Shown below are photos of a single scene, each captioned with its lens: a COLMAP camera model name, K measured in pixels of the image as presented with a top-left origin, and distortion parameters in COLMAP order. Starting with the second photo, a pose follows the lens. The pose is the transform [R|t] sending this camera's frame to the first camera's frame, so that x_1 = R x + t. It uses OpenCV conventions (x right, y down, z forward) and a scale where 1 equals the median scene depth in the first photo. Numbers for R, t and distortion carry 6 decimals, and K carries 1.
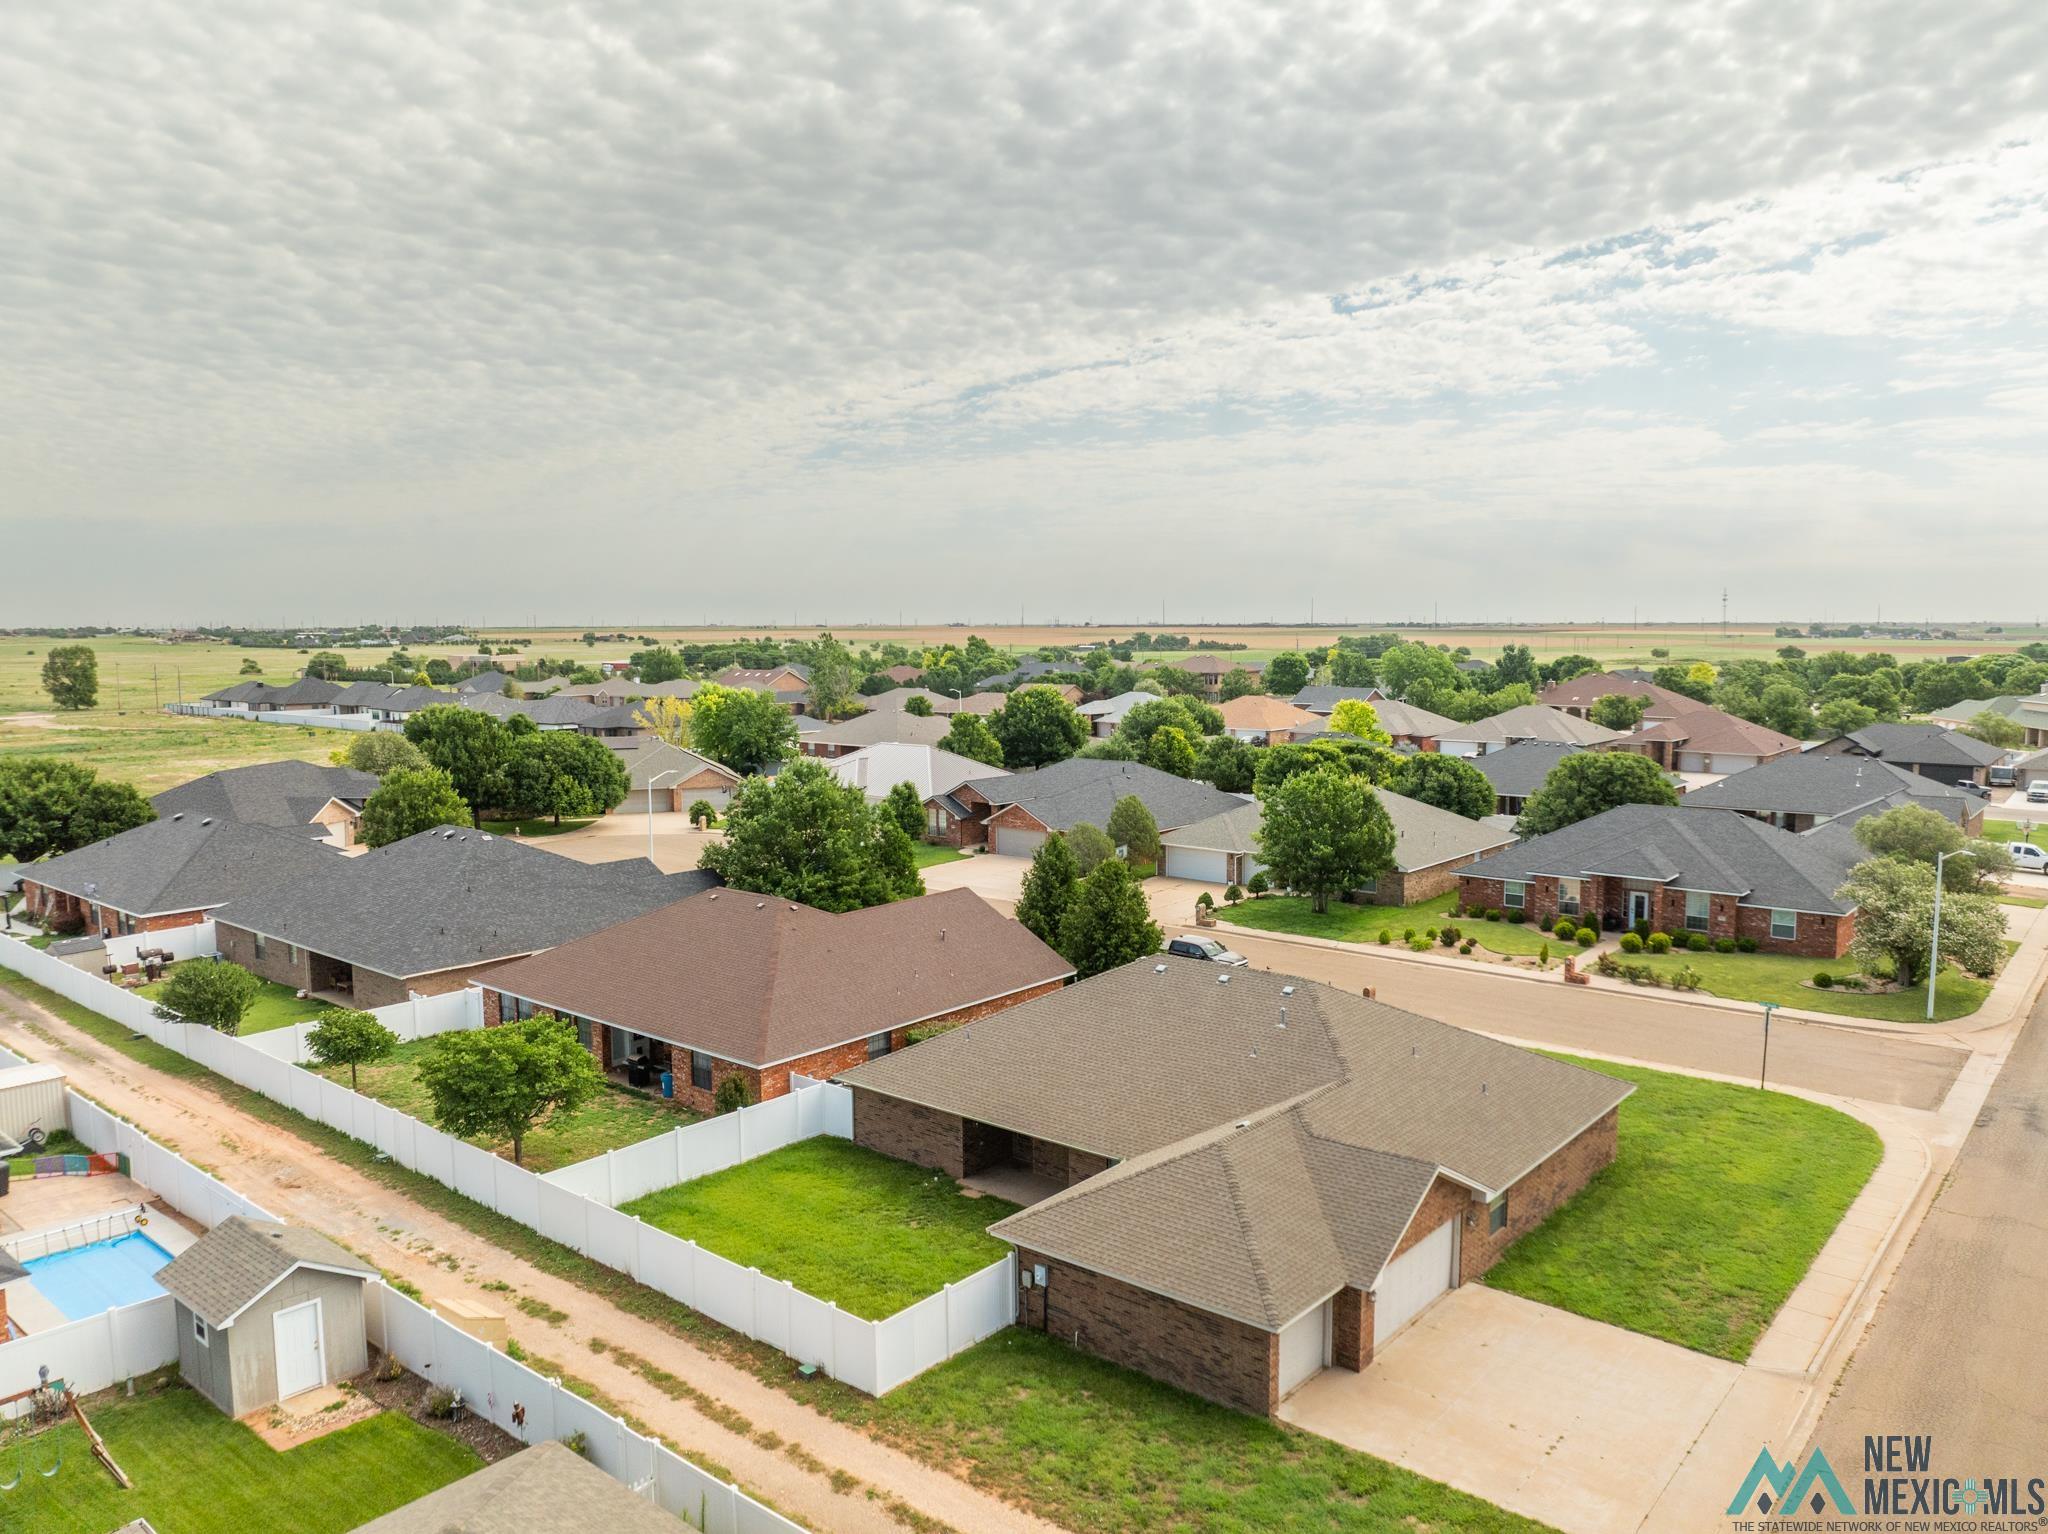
lens RADIAL K [[1463.3, 0, 1050.3], [0, 1463.3, 834.3], [0, 0, 1]] dist [-0.034776, -0.006303]
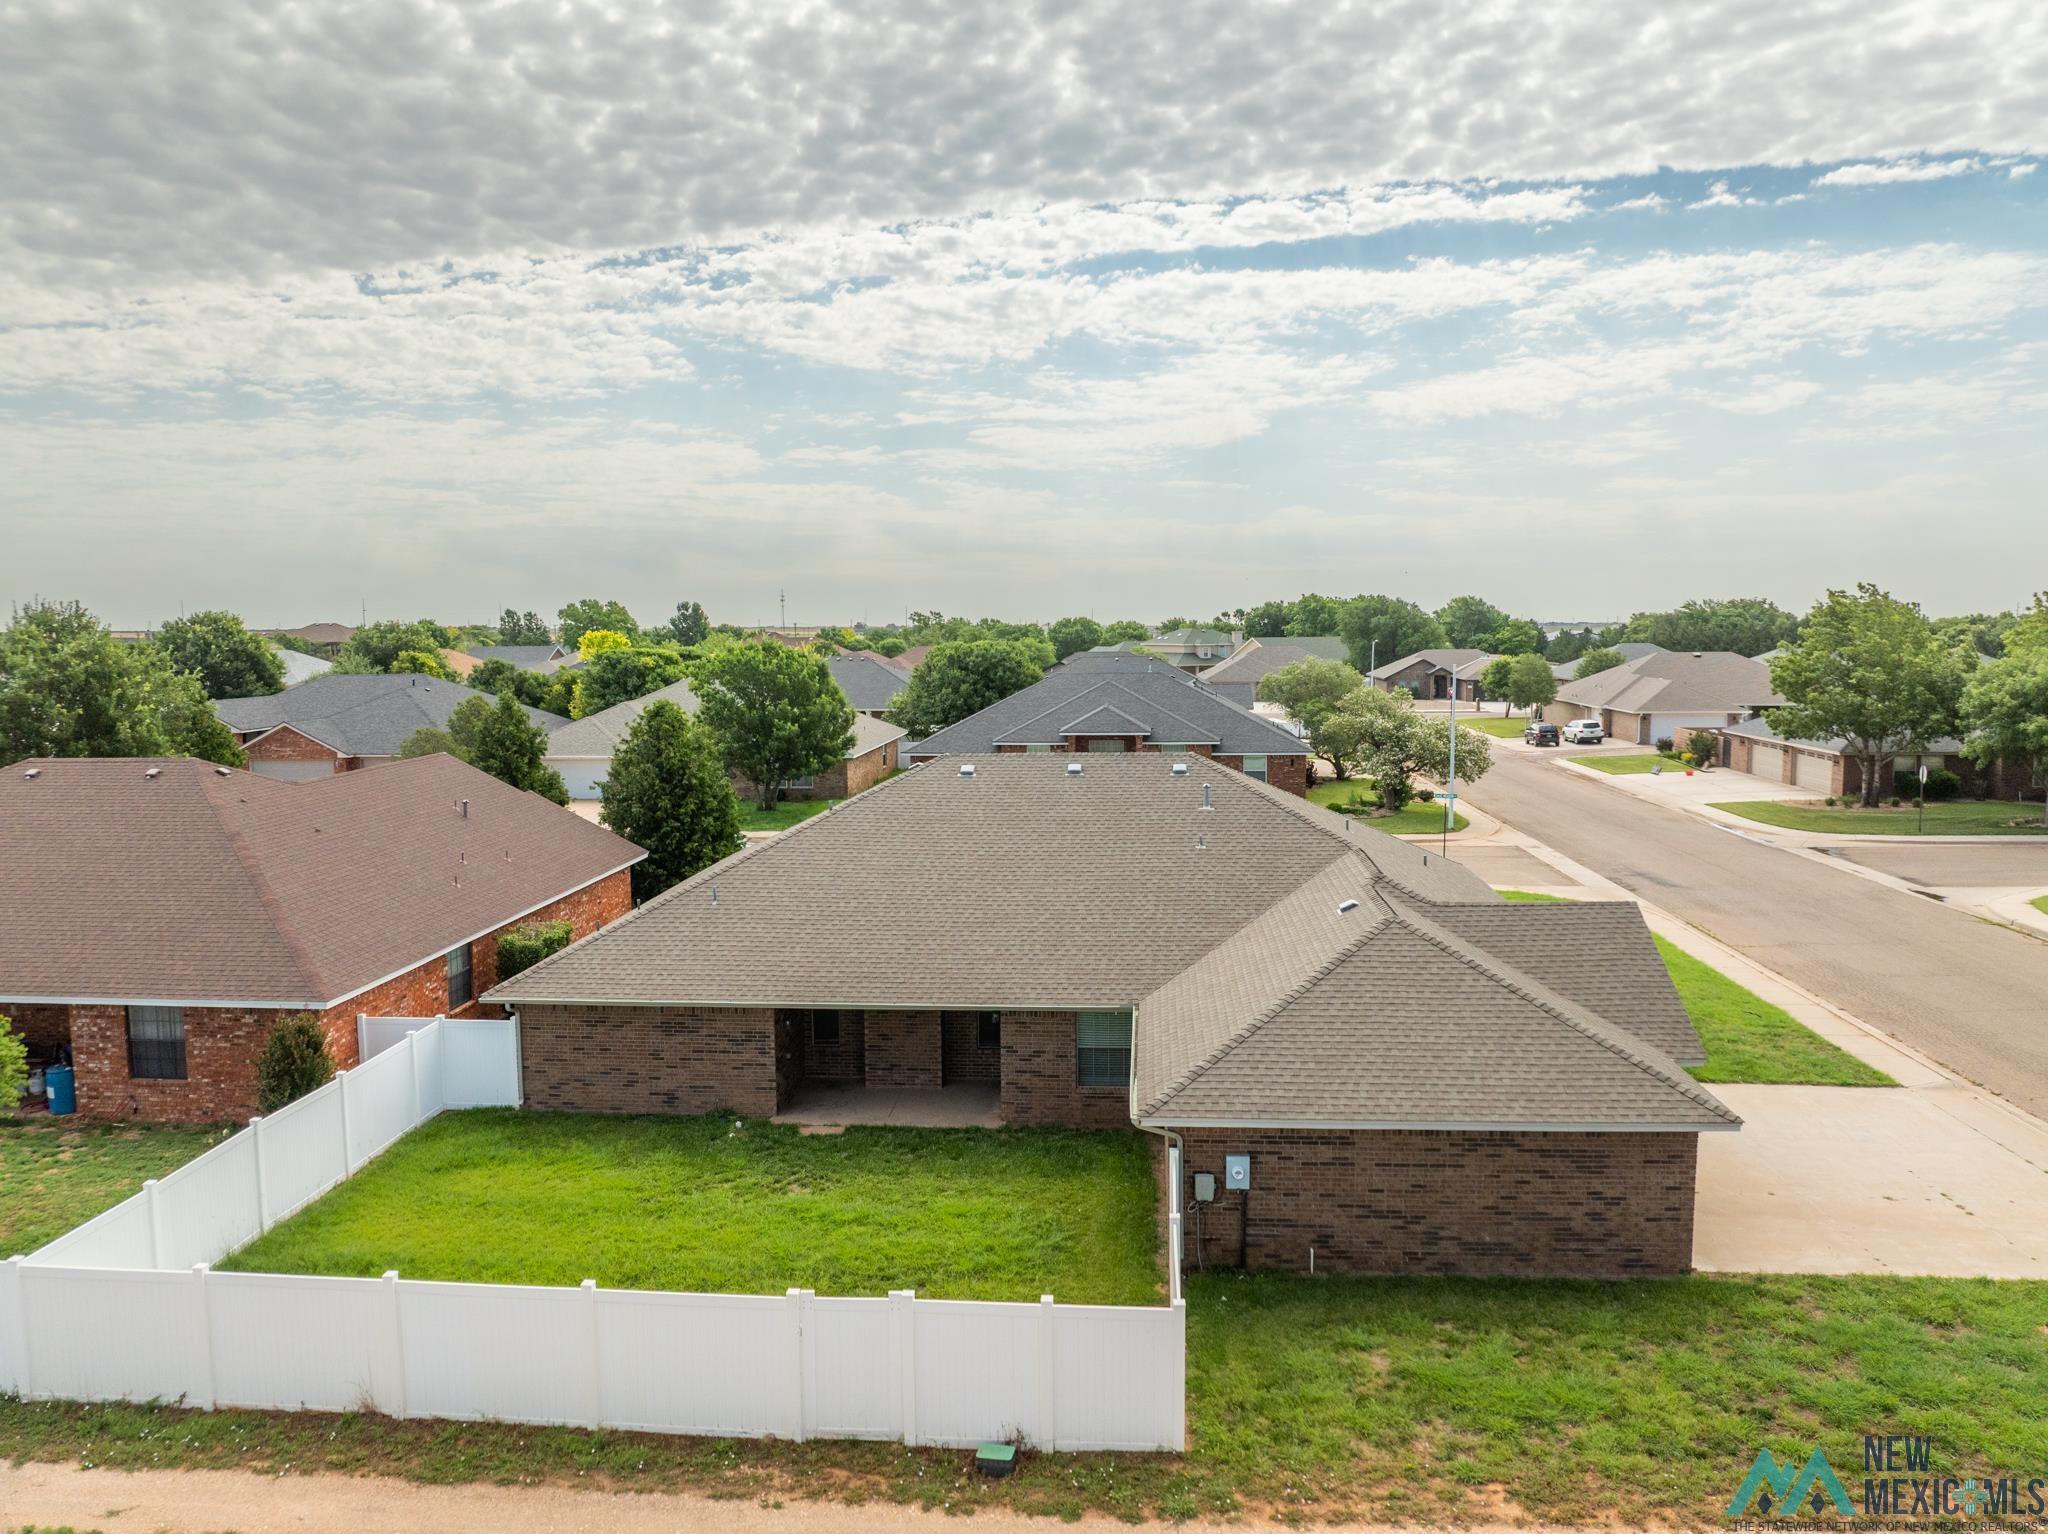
lens RADIAL K [[1463.3, 0, 1052.2], [0, 1463.3, 789.7], [0, 0, 1]] dist [-0.034776, -0.006303]
pose [[0.814837, -0.067054, 0.575799, -0.304446], [0.086680, 0.996214, -0.006652, 0.115807], [-0.573173, 0.055331, 0.817564, 0.435493]]
